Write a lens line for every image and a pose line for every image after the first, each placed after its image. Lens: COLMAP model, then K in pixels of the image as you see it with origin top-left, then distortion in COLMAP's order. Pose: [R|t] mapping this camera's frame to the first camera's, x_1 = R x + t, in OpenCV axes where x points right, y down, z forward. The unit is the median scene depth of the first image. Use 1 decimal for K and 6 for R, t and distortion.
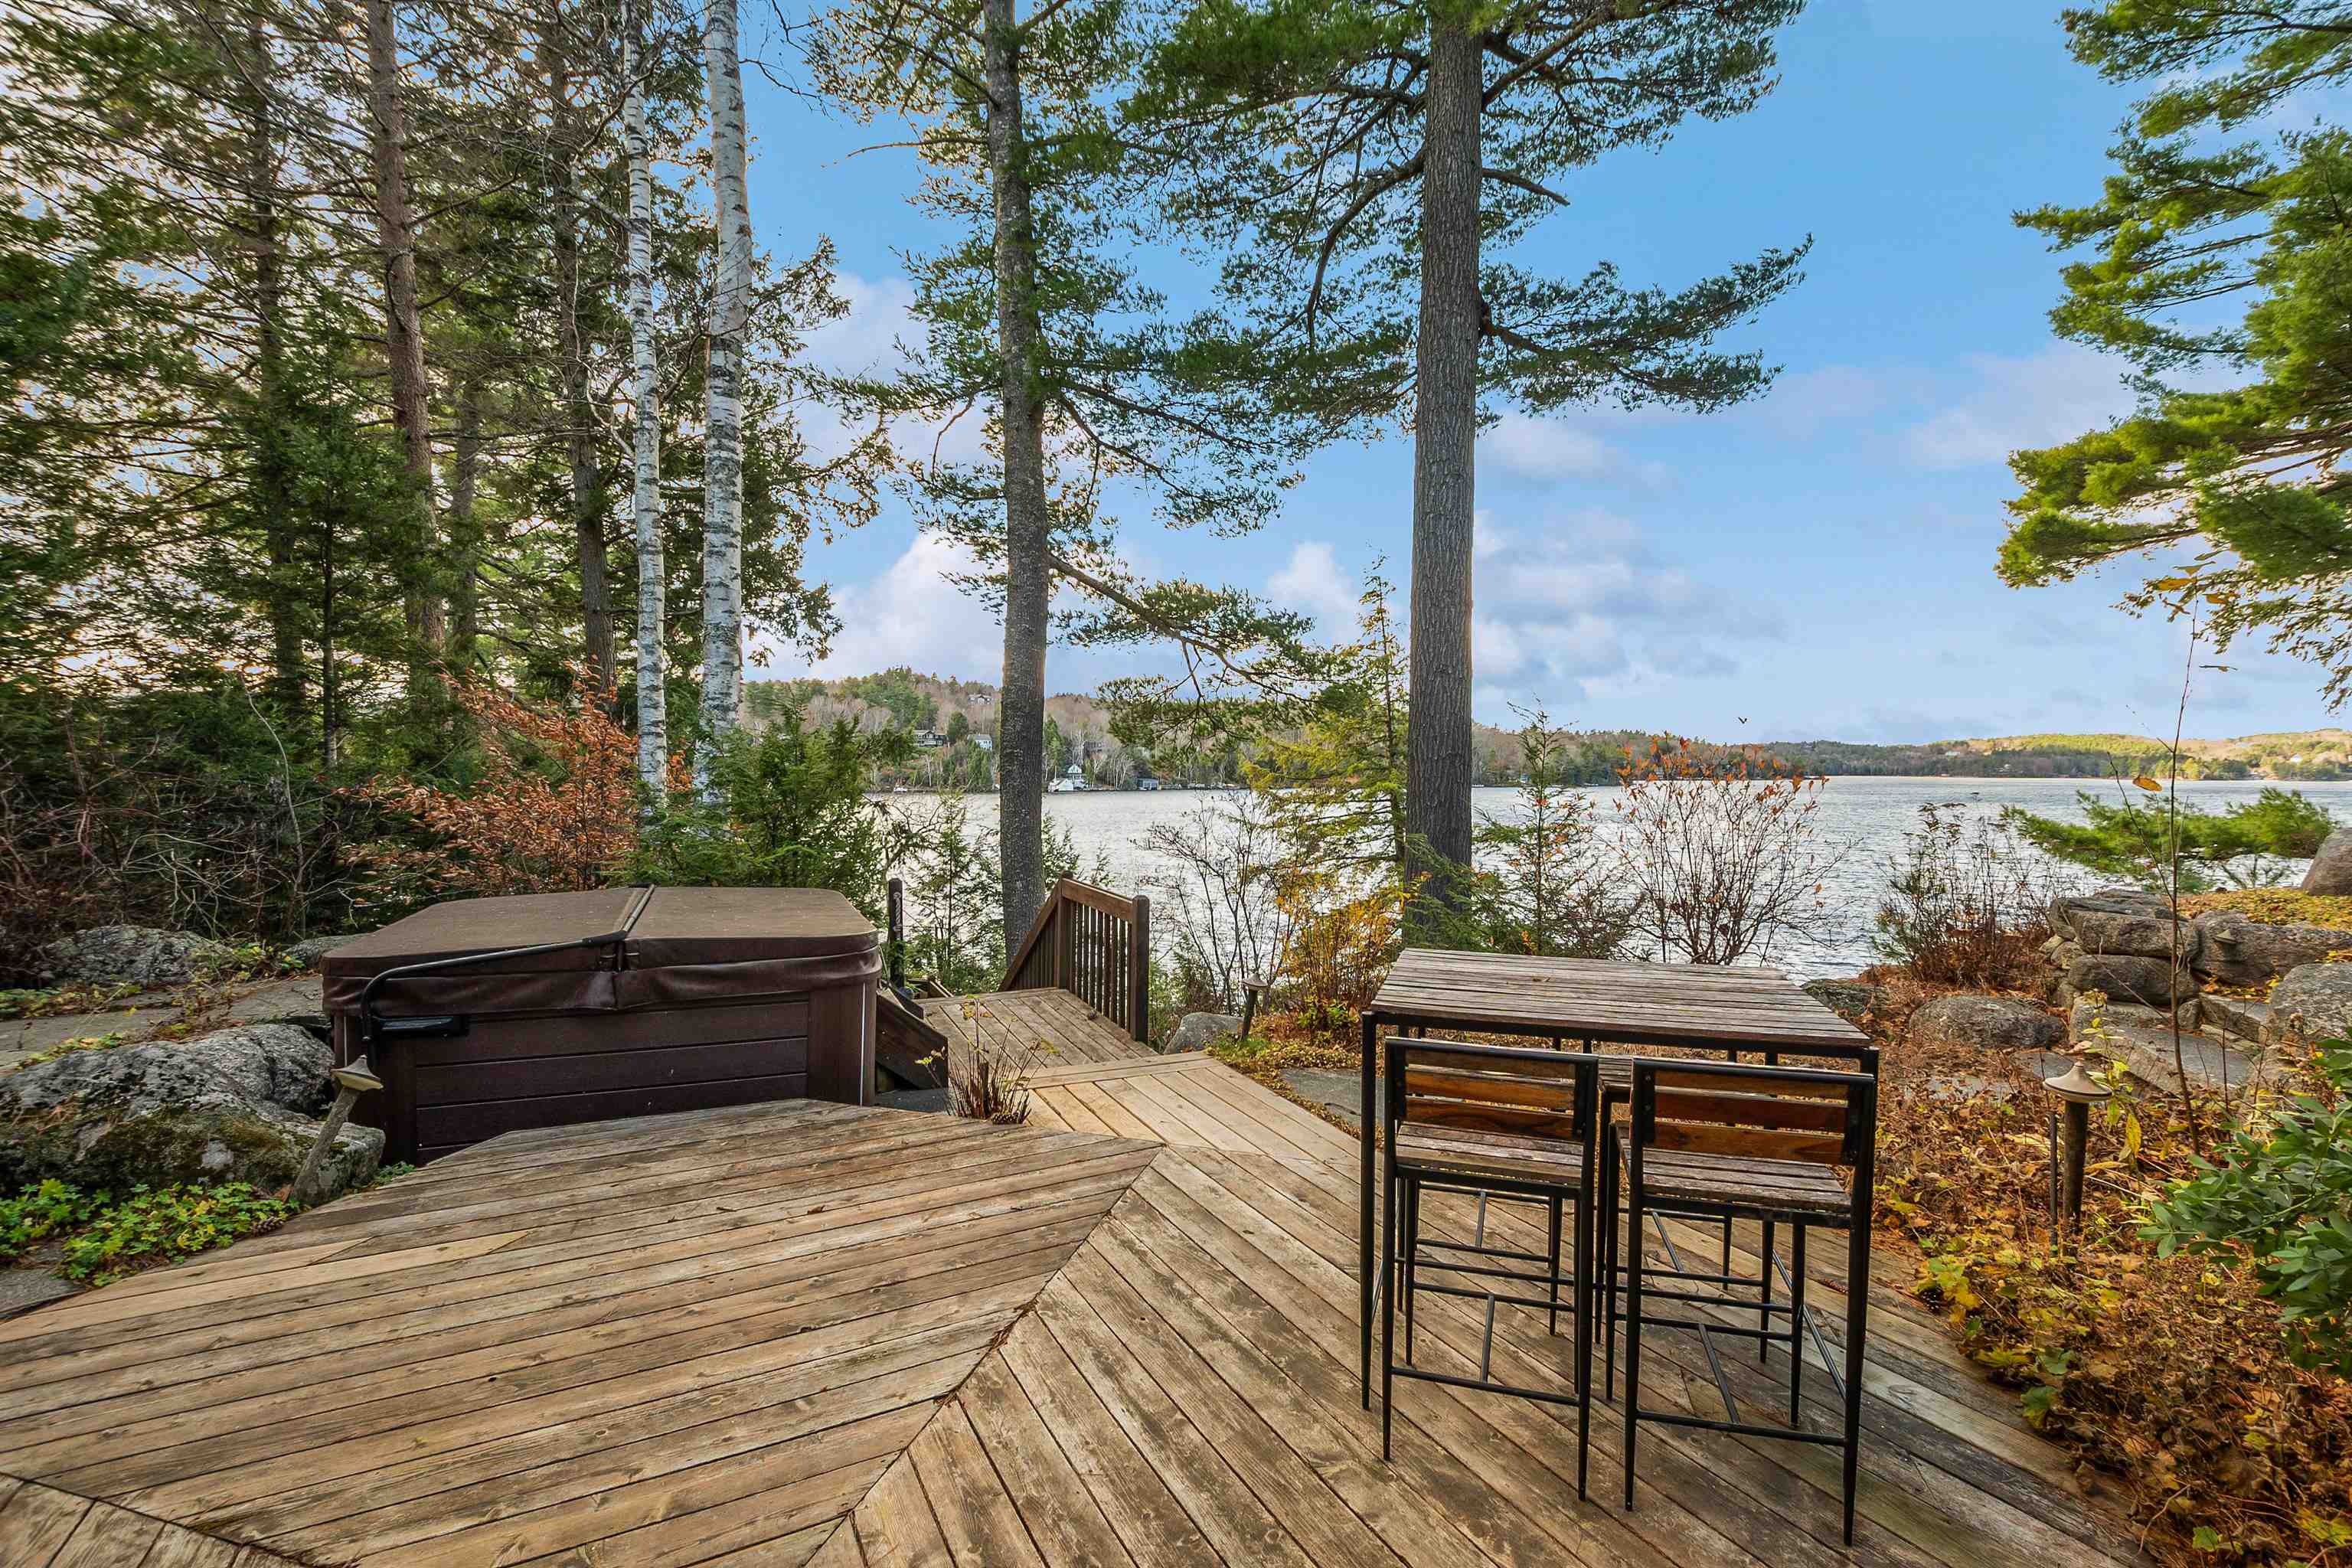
lens RADIAL K [[1053.4, 0, 1184.6], [0, 1053.4, 773.3], [0, 0, 1]] dist [-0.027738, -0.000311]
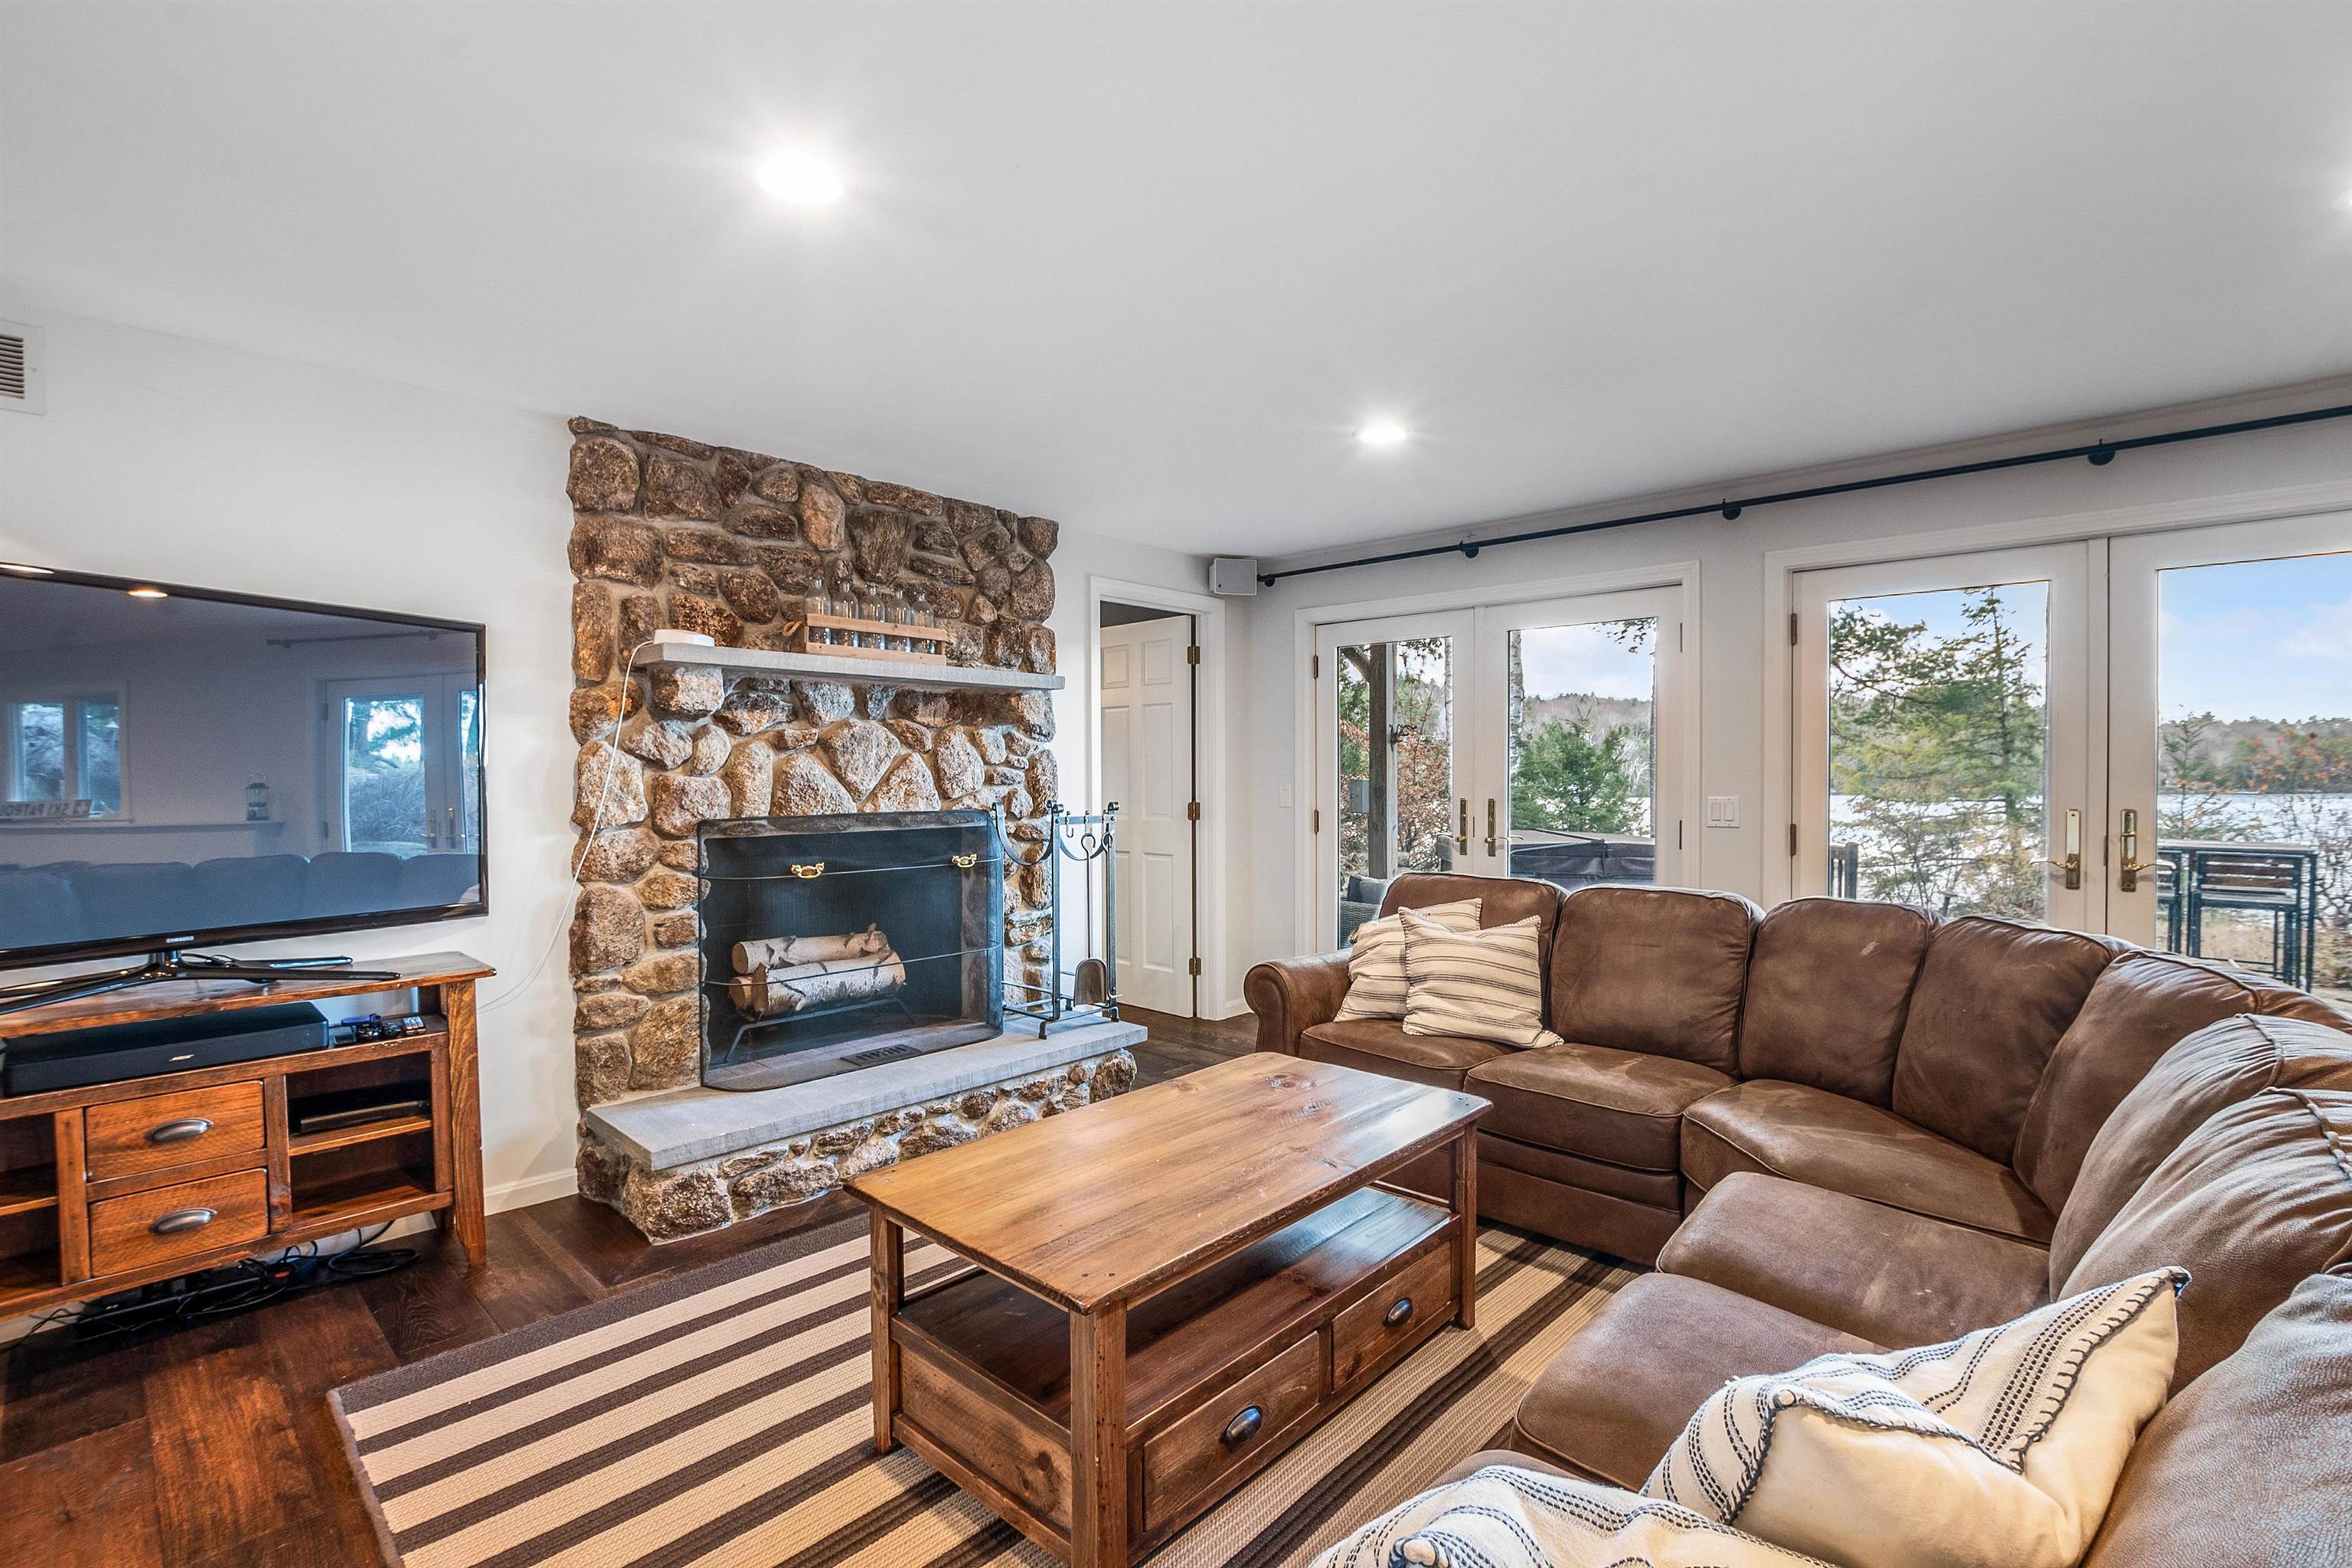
lens RADIAL K [[1053.4, 0, 1184.6], [0, 1053.4, 773.3], [0, 0, 1]] dist [-0.027738, -0.000311]
pose [[0.894544, -0.010533, -0.446857, -0.054622], [0.006869, 0.999928, -0.009819, 0.005875], [0.446928, 0.005714, 0.894552, -0.192929]]
